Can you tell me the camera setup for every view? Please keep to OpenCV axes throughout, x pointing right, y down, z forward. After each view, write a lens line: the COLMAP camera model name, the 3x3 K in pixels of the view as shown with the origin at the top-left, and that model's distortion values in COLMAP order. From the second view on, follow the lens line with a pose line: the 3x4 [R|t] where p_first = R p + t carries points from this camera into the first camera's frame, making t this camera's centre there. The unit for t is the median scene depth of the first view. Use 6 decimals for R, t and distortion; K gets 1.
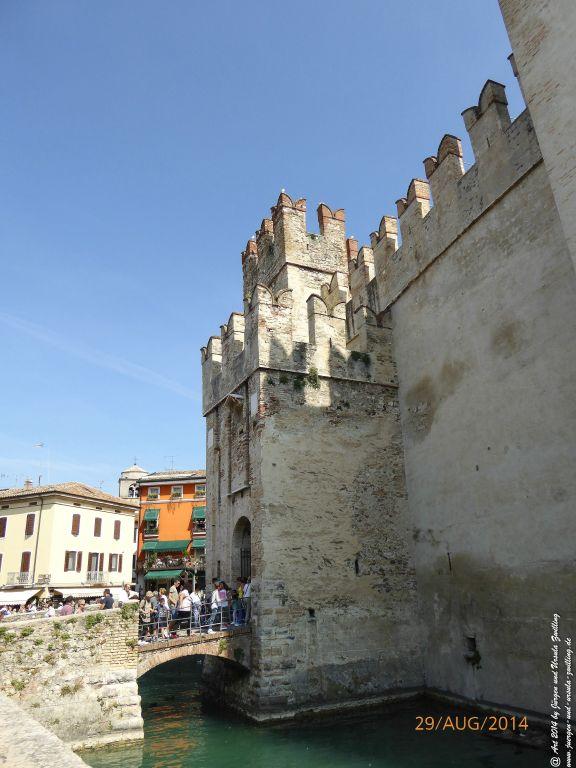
lens RADIAL K [[541.3, 0, 289.2], [0, 541.3, 382.9], [0, 0, 1]] dist [-0.044056, 0.010155]
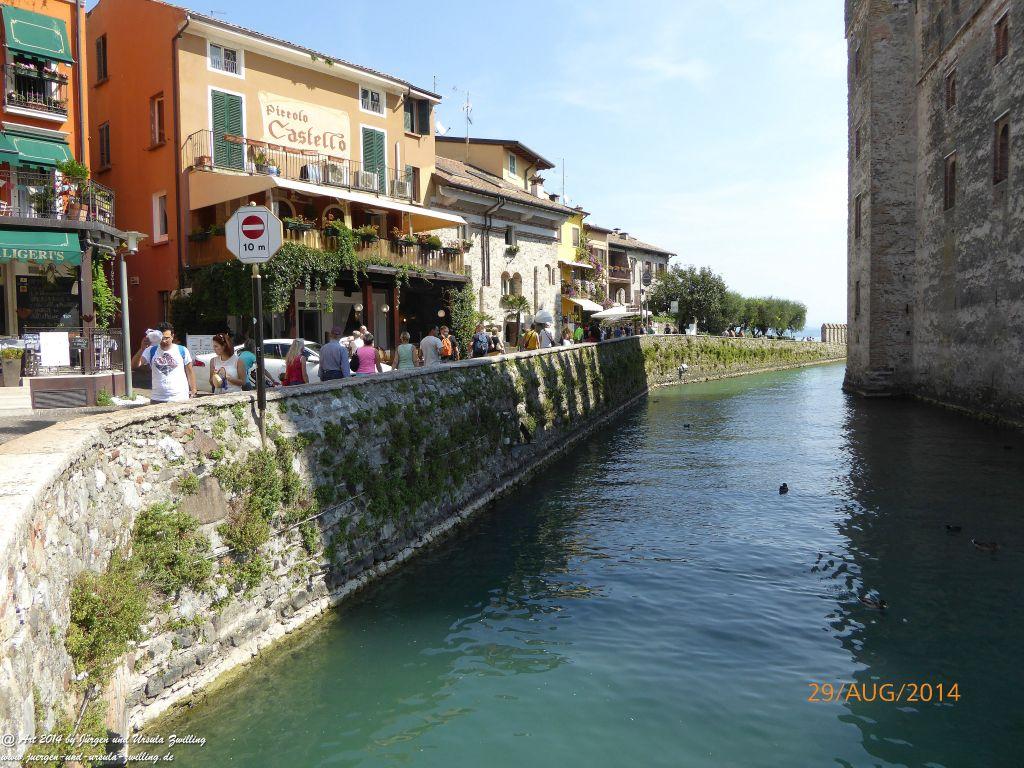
lens RADIAL K [[721.7, 0, 510.6], [0, 721.7, 387.3], [0, 0, 1]] dist [-0.044056, 0.010155]
pose [[0.574905, -0.020509, 0.817963, -0.826639], [-0.298086, 0.925735, 0.232720, 0.673690], [-0.761990, -0.377615, 0.526096, 1.589894]]
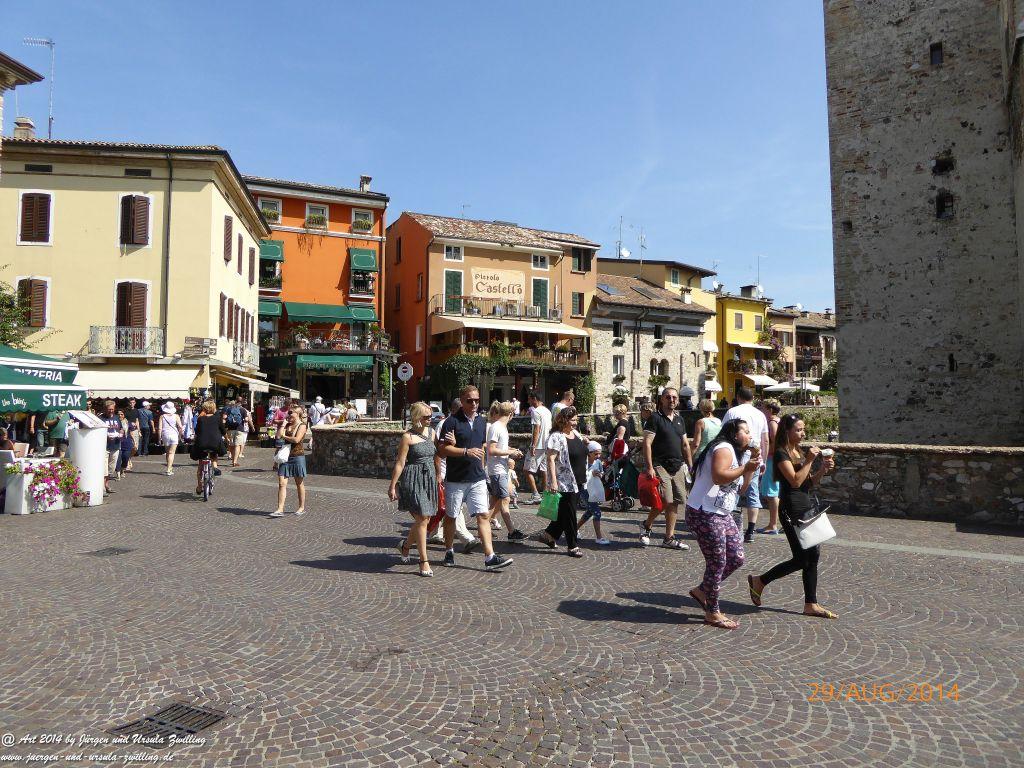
lens RADIAL K [[721.7, 0, 509.4], [0, 721.7, 385.9], [0, 0, 1]] dist [-0.044056, 0.010155]
pose [[0.848982, 0.061850, 0.524789, -1.107325], [-0.223212, 0.942149, 0.250064, 0.387903], [-0.478963, -0.329439, 0.813674, 0.780374]]
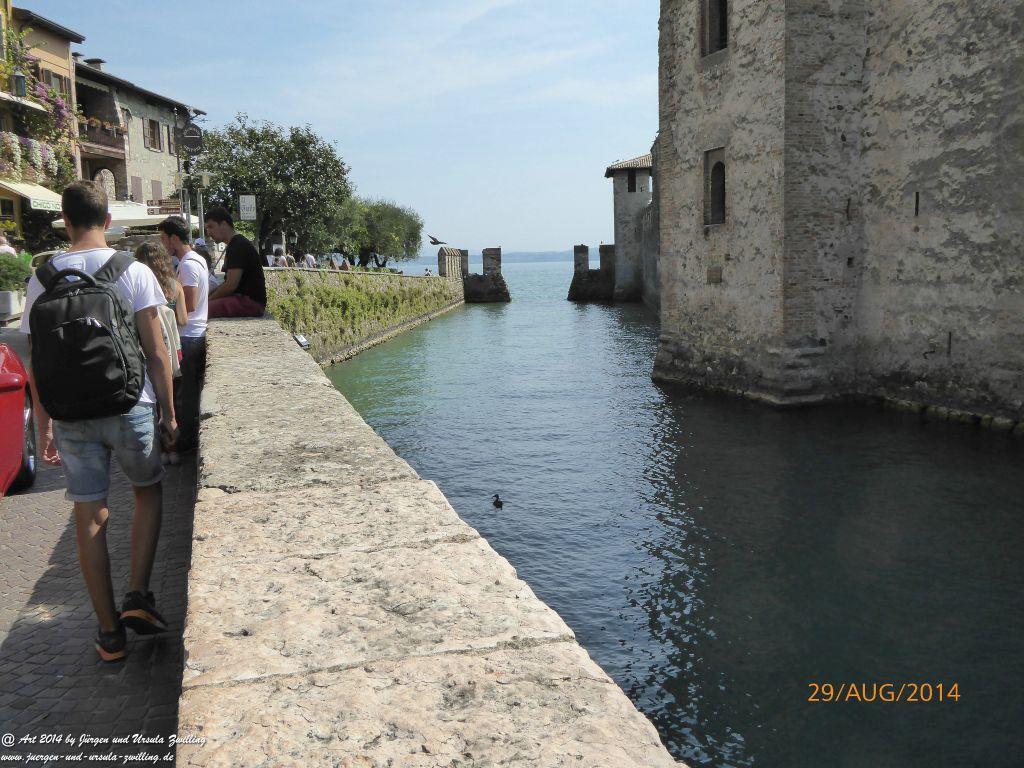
lens RADIAL K [[993.5, 0, 512.2], [0, 993.5, 375.0], [0, 0, 1]] dist [0.020730, 0.000000]
pose [[0.029593, -0.073142, 0.996882, 0.056818], [-0.335244, 0.938827, 0.078834, 0.831923], [-0.941667, -0.336531, 0.003262, 2.151041]]
